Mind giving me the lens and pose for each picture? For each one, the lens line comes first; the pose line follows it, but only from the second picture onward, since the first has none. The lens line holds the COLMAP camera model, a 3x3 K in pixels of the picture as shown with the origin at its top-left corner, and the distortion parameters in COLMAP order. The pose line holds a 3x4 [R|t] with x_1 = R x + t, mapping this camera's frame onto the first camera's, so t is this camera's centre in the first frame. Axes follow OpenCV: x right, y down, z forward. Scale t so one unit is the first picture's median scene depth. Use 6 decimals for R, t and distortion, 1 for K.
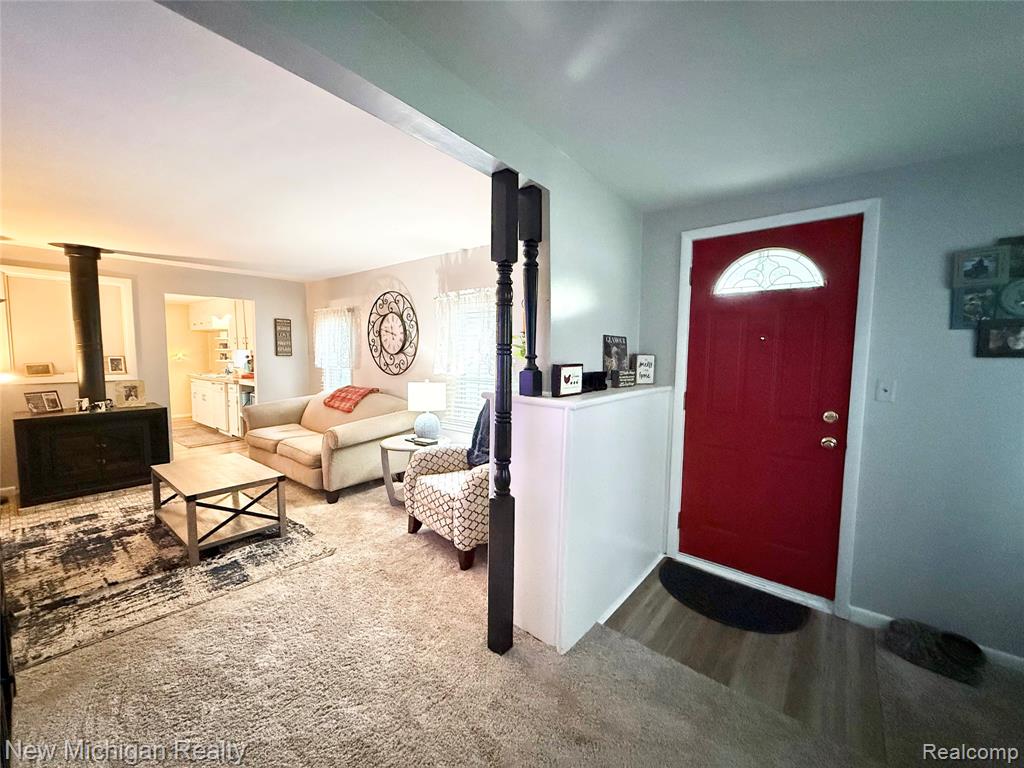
lens RADIAL K [[403.5, 0, 512.0], [0, 403.5, 384.0], [0, 0, 1]] dist [0.001010, 0.000434]
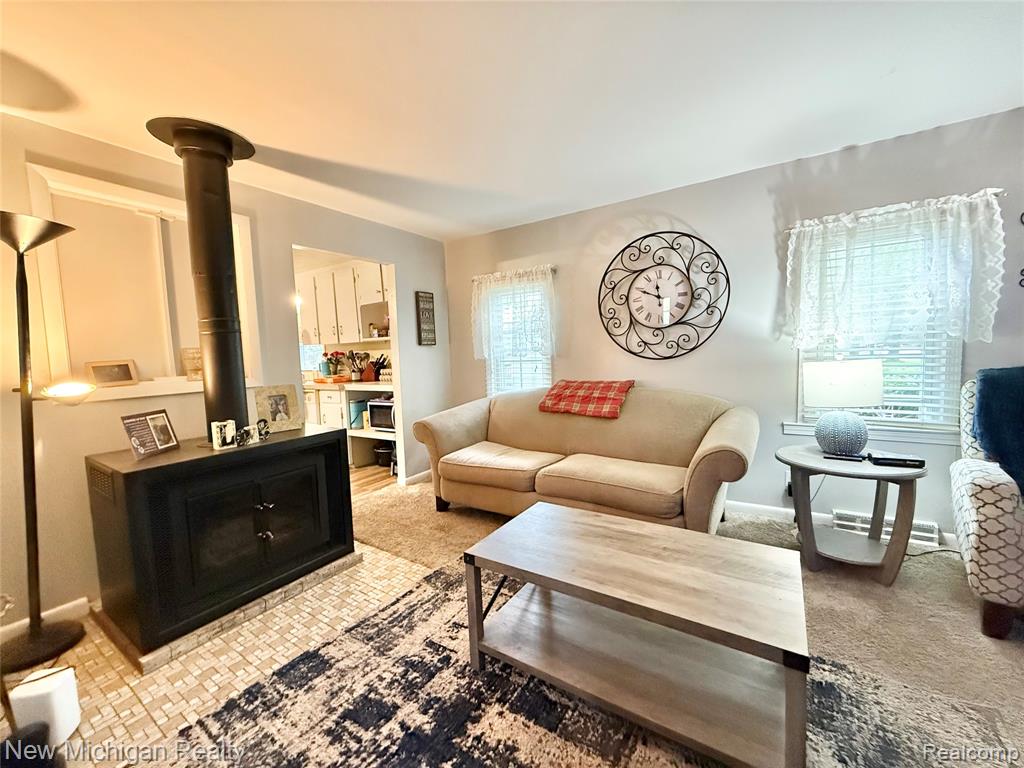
lens RADIAL K [[403.5, 0, 512.0], [0, 403.5, 384.0], [0, 0, 1]] dist [0.001010, 0.000434]
pose [[0.993824, -0.052142, 0.097949, -0.724061], [0.052172, 0.998636, 0.002255, 0.005365], [-0.097933, 0.002869, 0.995189, 0.428285]]
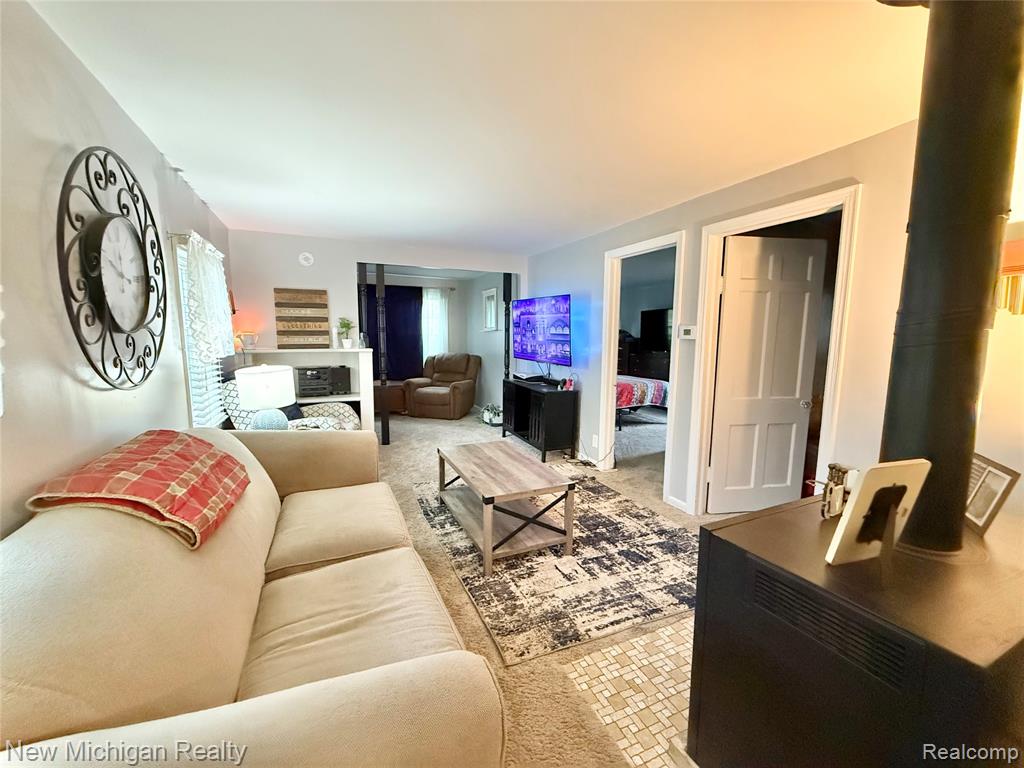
lens RADIAL K [[403.5, 0, 512.0], [0, 403.5, 384.0], [0, 0, 1]] dist [0.001010, 0.000434]
pose [[-0.893905, -0.071437, 0.442528, -0.921969], [0.020243, 0.979779, 0.199056, -0.112211], [-0.447800, 0.186896, -0.874383, 1.398700]]
